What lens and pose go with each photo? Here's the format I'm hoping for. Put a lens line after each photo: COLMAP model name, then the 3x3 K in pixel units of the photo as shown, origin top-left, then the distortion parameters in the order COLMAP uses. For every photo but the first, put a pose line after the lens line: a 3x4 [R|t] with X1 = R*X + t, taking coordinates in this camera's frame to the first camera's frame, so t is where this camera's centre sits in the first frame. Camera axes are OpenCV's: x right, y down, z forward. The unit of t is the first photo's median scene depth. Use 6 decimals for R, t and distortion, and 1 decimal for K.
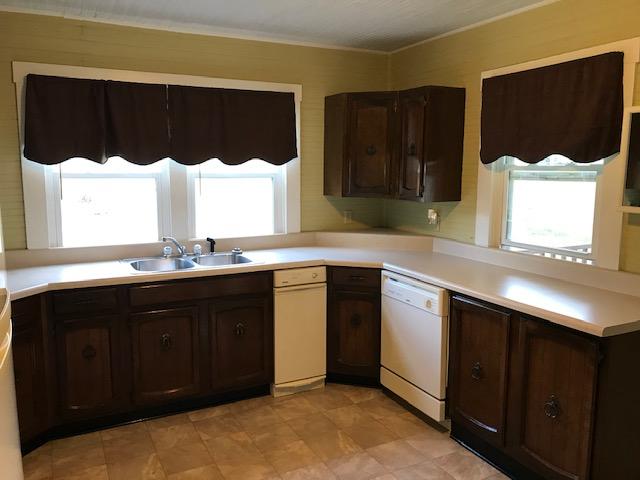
lens RADIAL K [[529.2, 0, 320.0], [0, 529.2, 240.0], [0, 0, 1]] dist [0.118369, -0.212835]
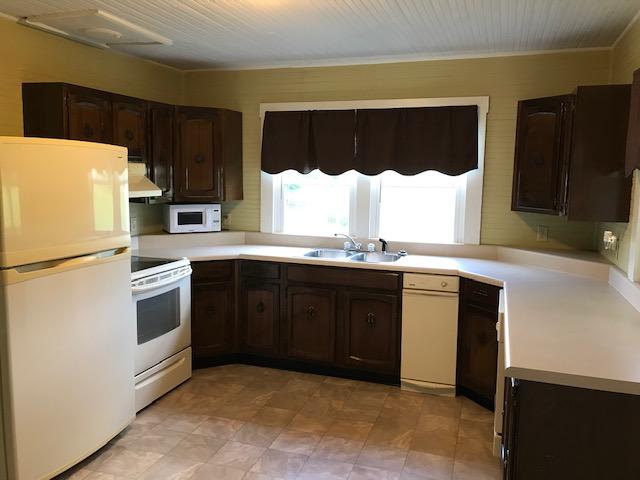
lens RADIAL K [[529.2, 0, 320.0], [0, 529.2, 240.0], [0, 0, 1]] dist [0.118369, -0.212835]
pose [[0.699921, 0.096105, -0.707725, 0.537749], [-0.112069, 0.993409, 0.024065, -0.014896], [0.705373, 0.062471, 0.706078, 0.098601]]
